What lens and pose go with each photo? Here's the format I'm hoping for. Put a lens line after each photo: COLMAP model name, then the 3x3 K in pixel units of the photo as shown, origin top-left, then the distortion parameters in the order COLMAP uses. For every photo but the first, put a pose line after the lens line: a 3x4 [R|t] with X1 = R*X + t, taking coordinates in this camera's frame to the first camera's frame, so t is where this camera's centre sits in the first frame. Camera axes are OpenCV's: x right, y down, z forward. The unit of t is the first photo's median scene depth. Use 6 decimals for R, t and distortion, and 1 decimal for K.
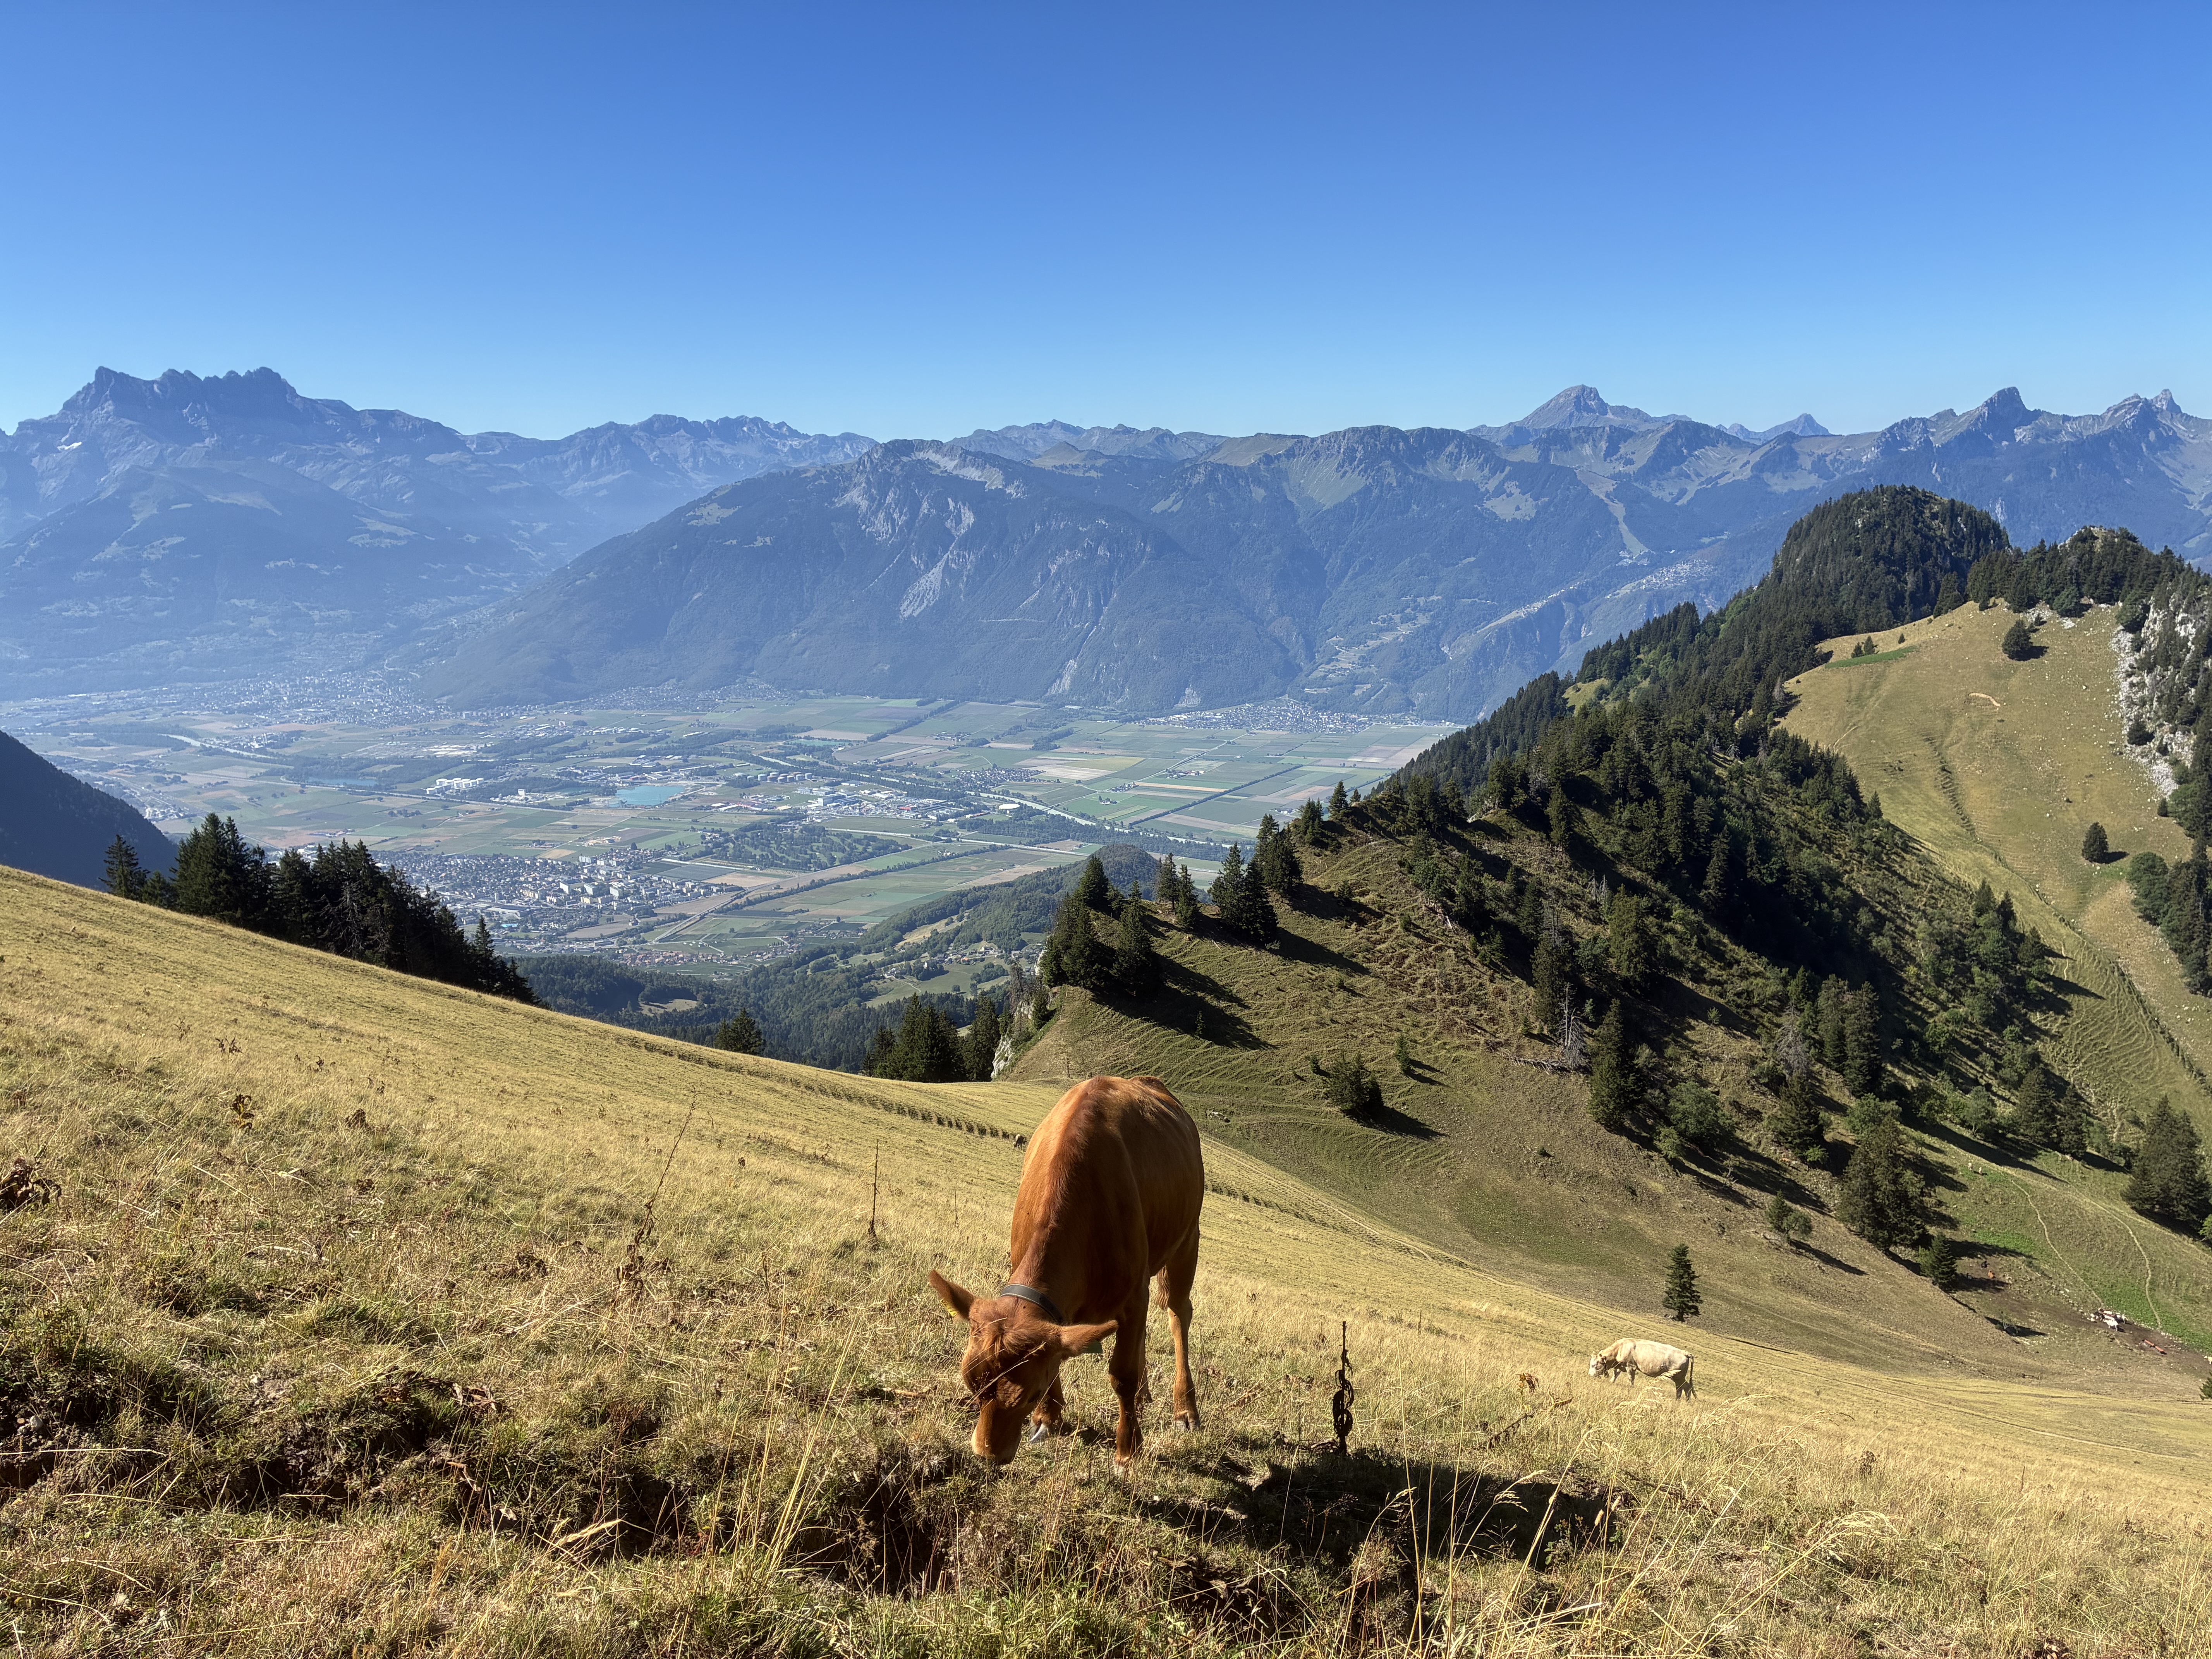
lens RADIAL K [[1677.0, 0, 1110.3], [0, 1677.0, 848.8], [0, 0, 1]] dist [0.056542, -0.067604]
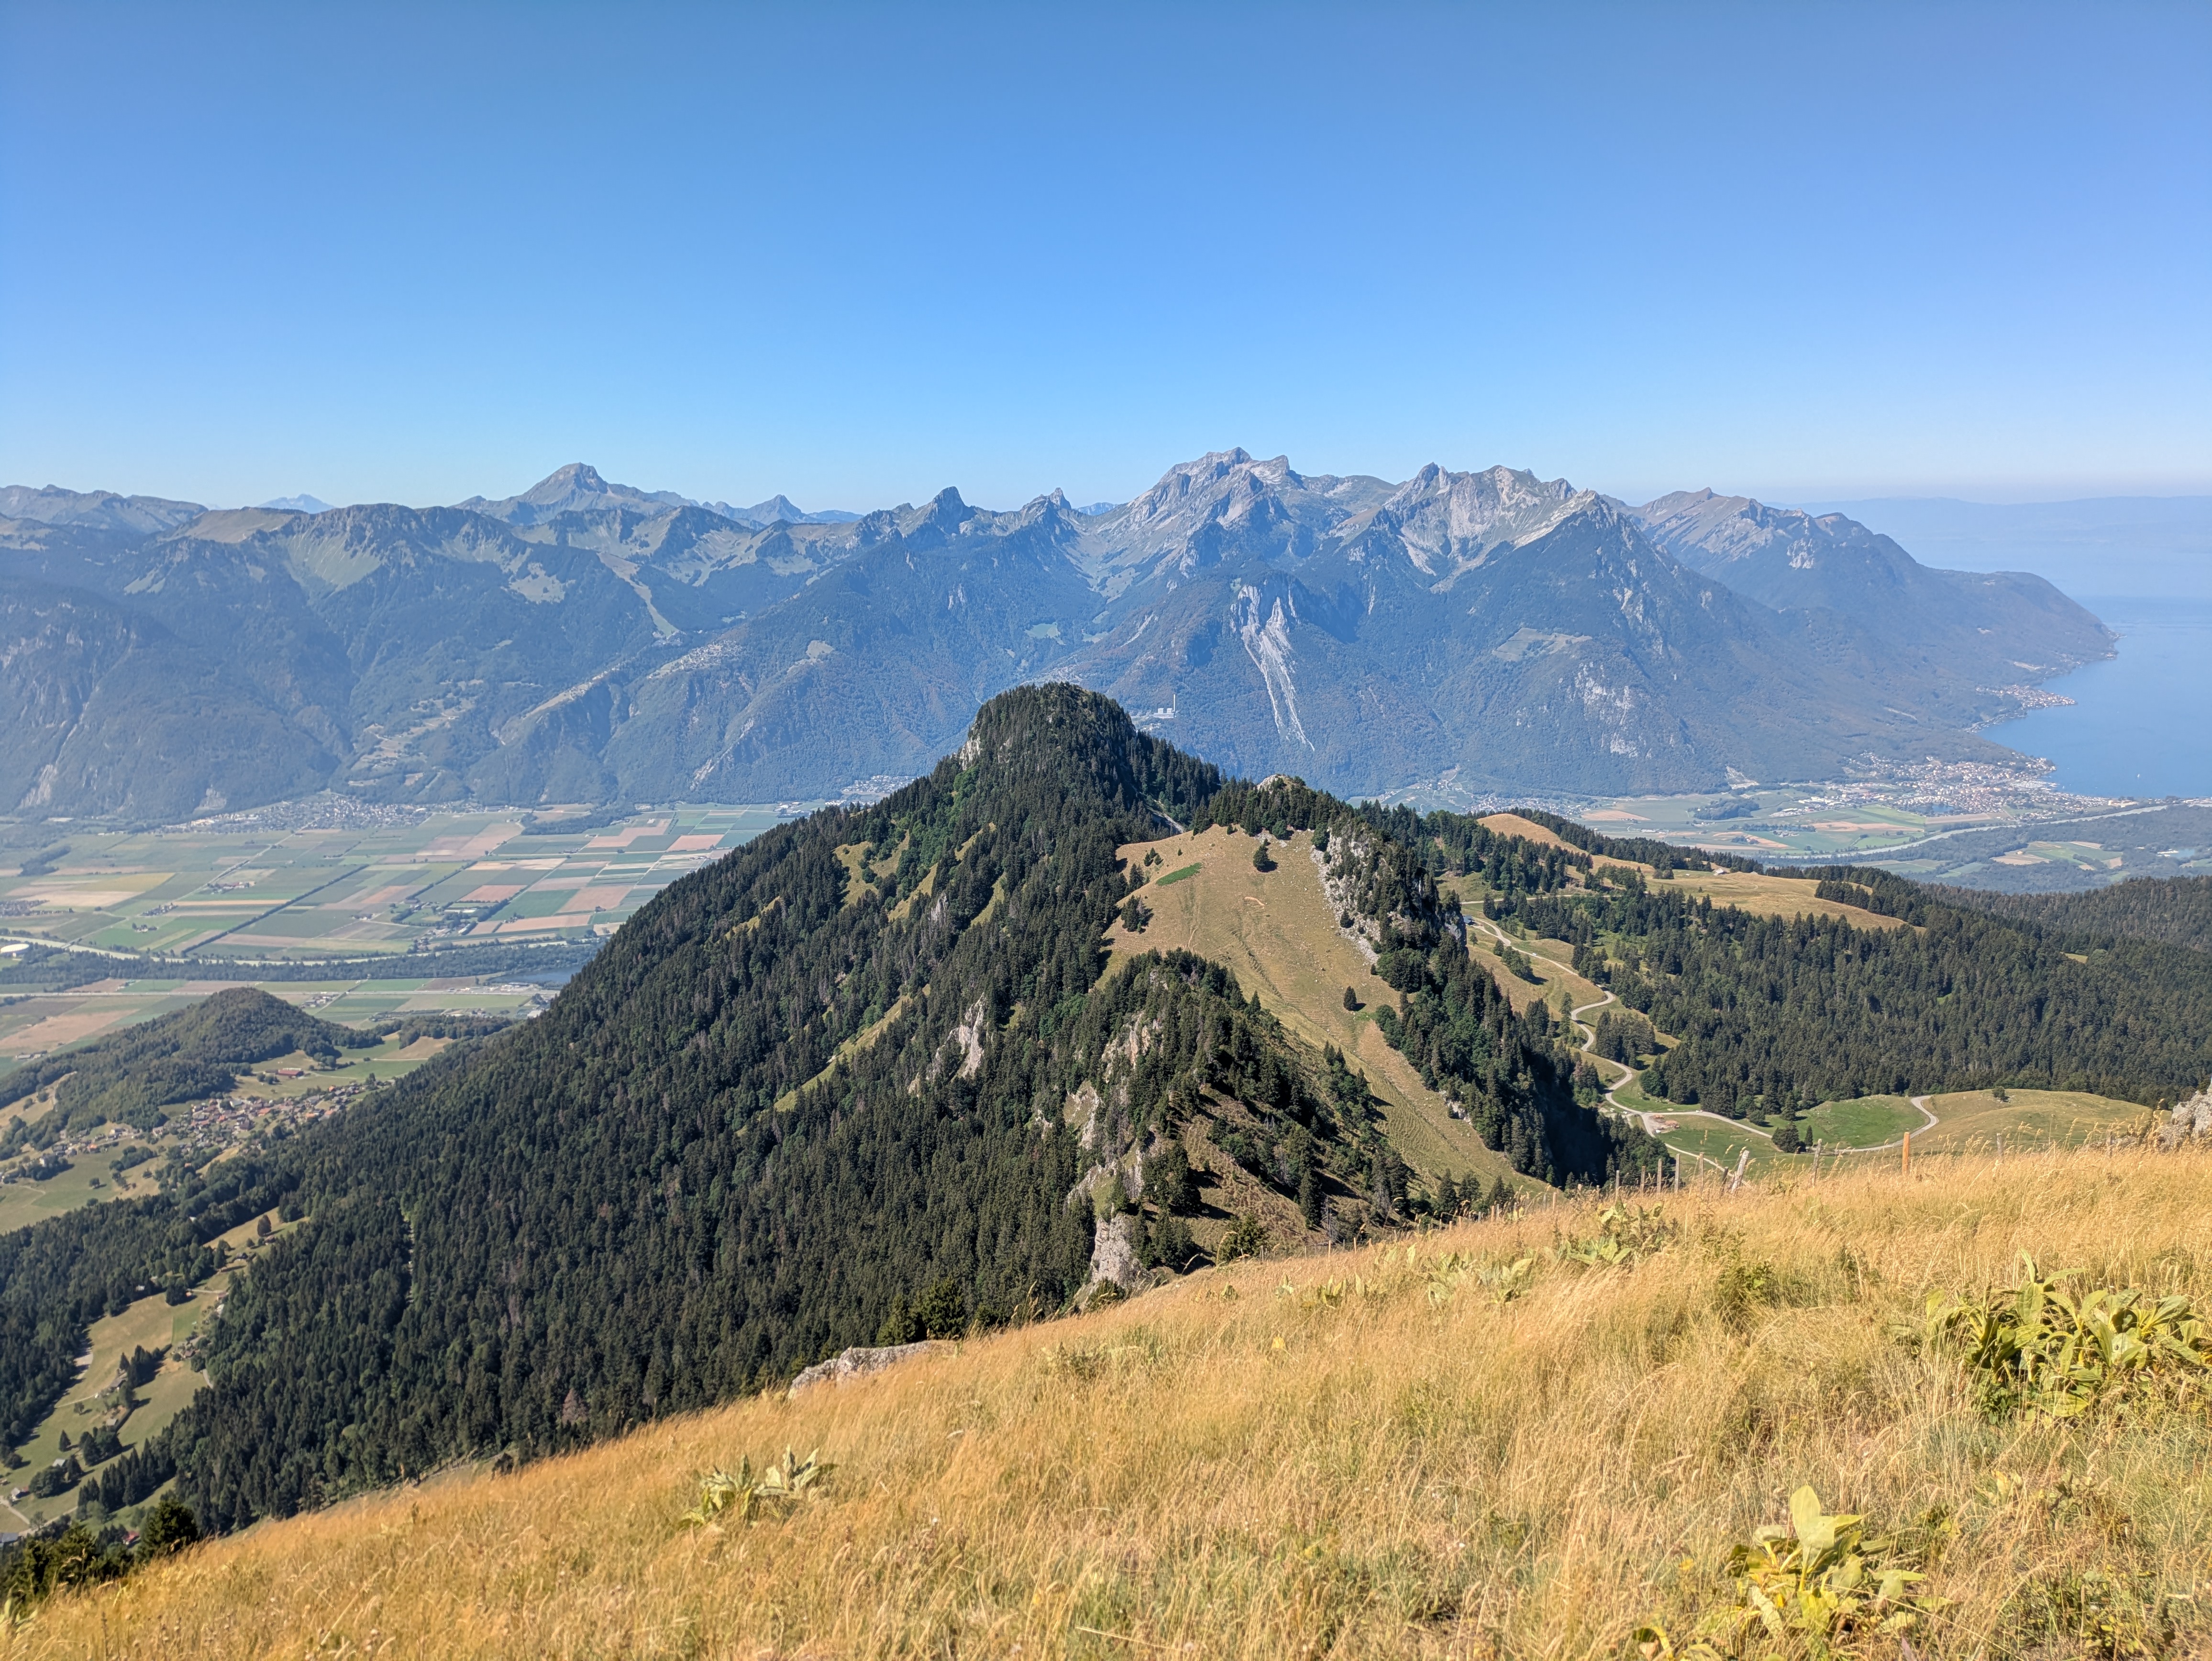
lens RADIAL K [[1627.9, 0, 1090.0], [0, 1627.9, 850.5], [0, 0, 1]] dist [0.079820, -0.099708]
pose [[0.841690, -0.091894, 0.532084, -0.030889], [0.107778, 0.994174, 0.001207, -0.011846], [-0.529095, 0.056331, 0.846691, -0.014262]]
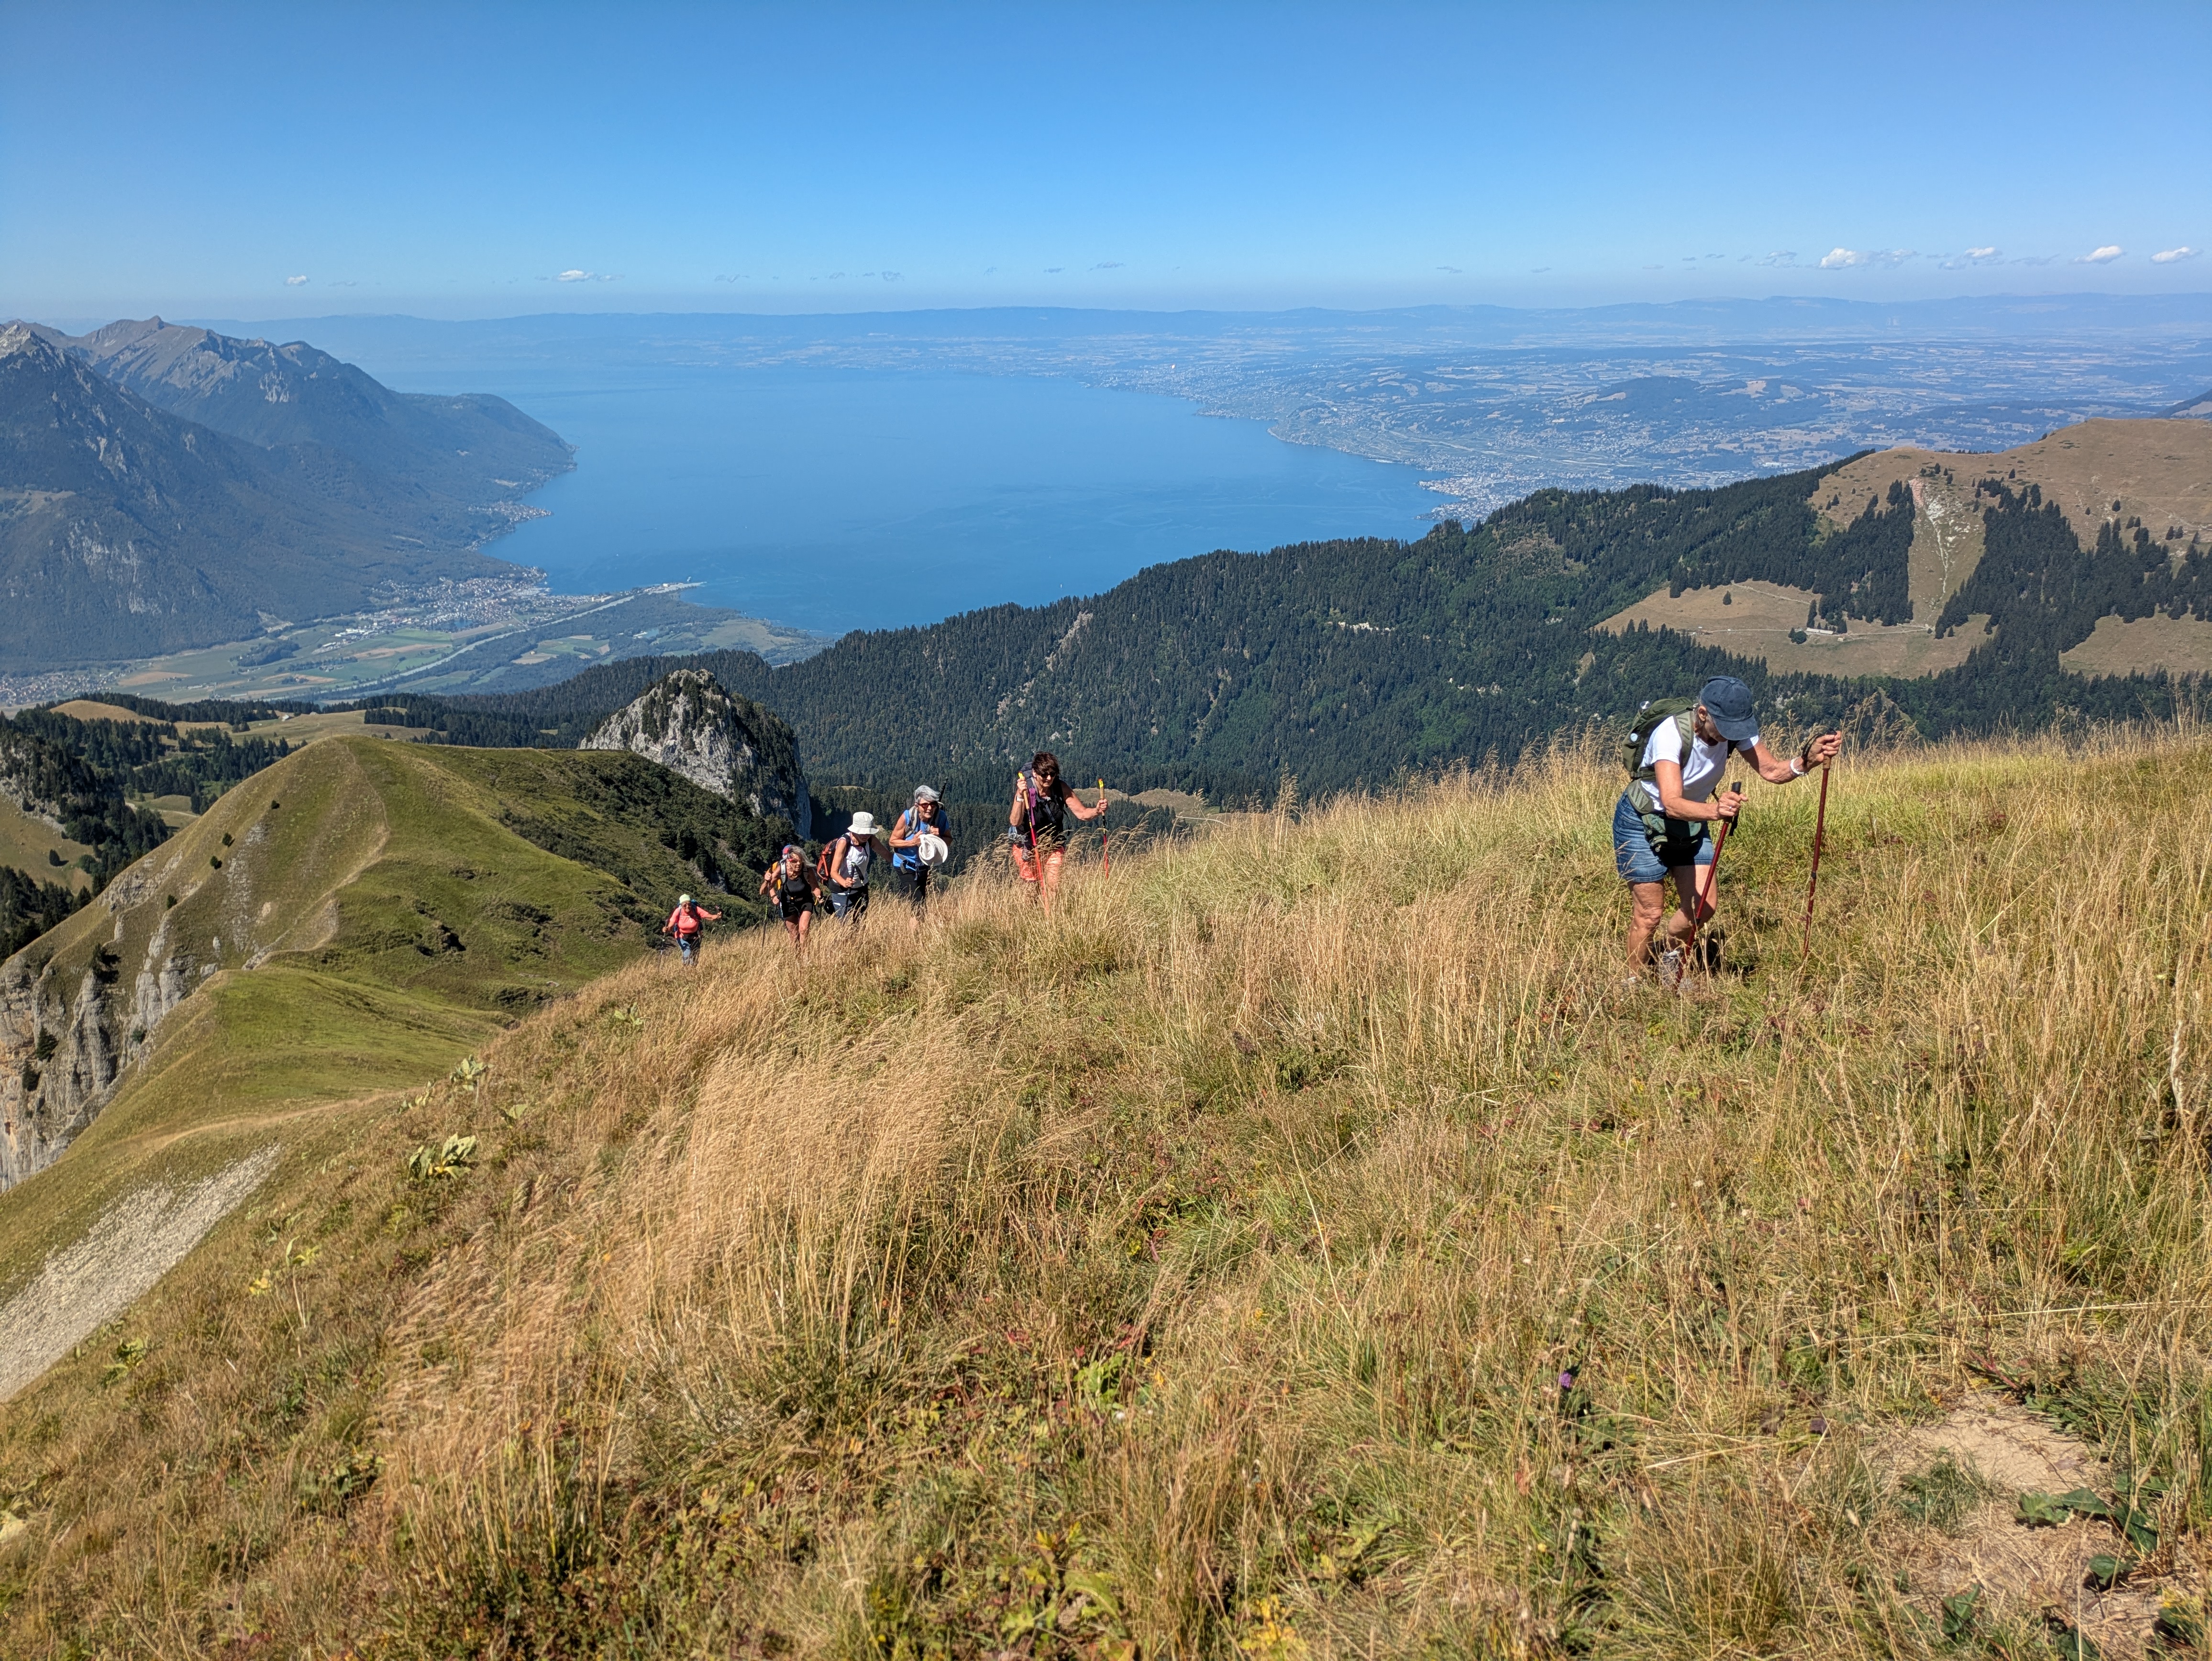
lens RADIAL K [[1684.7, 0, 1114.8], [0, 1684.7, 853.5], [0, 0, 1]] dist [0.073011, -0.090347]
pose [[0.154589, -0.292247, 0.943766, -0.093430], [0.235837, 0.938550, 0.252002, -0.017213], [-0.959418, 0.183618, 0.214012, -0.059257]]
